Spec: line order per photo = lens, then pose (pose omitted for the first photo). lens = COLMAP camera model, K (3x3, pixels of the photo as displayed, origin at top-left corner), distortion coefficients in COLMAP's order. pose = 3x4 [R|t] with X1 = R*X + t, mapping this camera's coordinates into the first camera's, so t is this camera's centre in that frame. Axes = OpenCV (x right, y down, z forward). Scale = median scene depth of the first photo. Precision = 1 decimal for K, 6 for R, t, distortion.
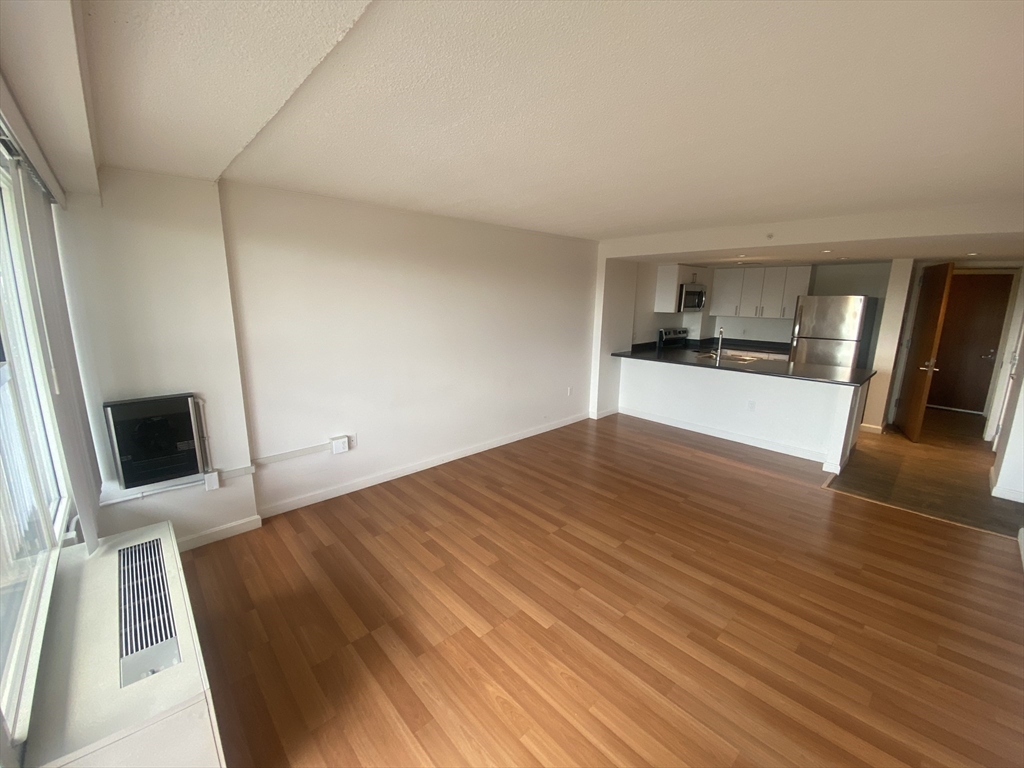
lens RADIAL K [[420.4, 0, 510.6], [0, 420.4, 382.0], [0, 0, 1]] dist [-0.018137, -0.000793]
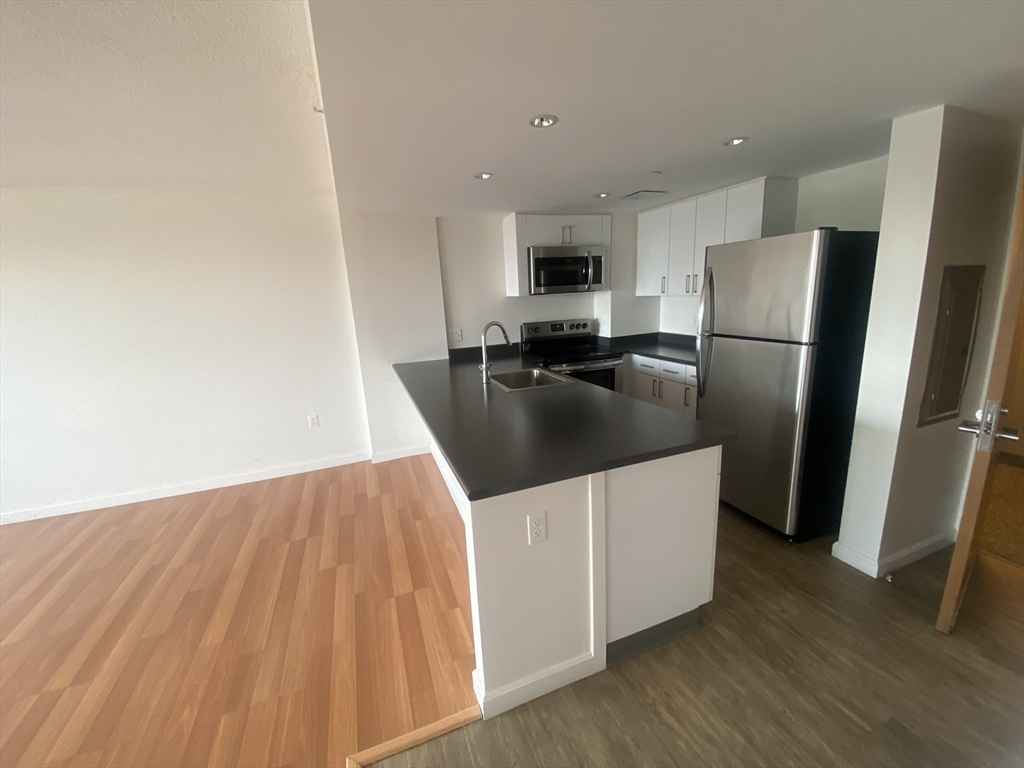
lens RADIAL K [[420.4, 0, 508.0], [0, 420.4, 376.8], [0, 0, 1]] dist [-0.018137, -0.000793]
pose [[0.925540, 0.024046, -0.377885, 0.673483], [-0.020767, 0.999703, 0.012751, -0.064068], [0.378080, -0.003954, 0.925765, 0.499654]]
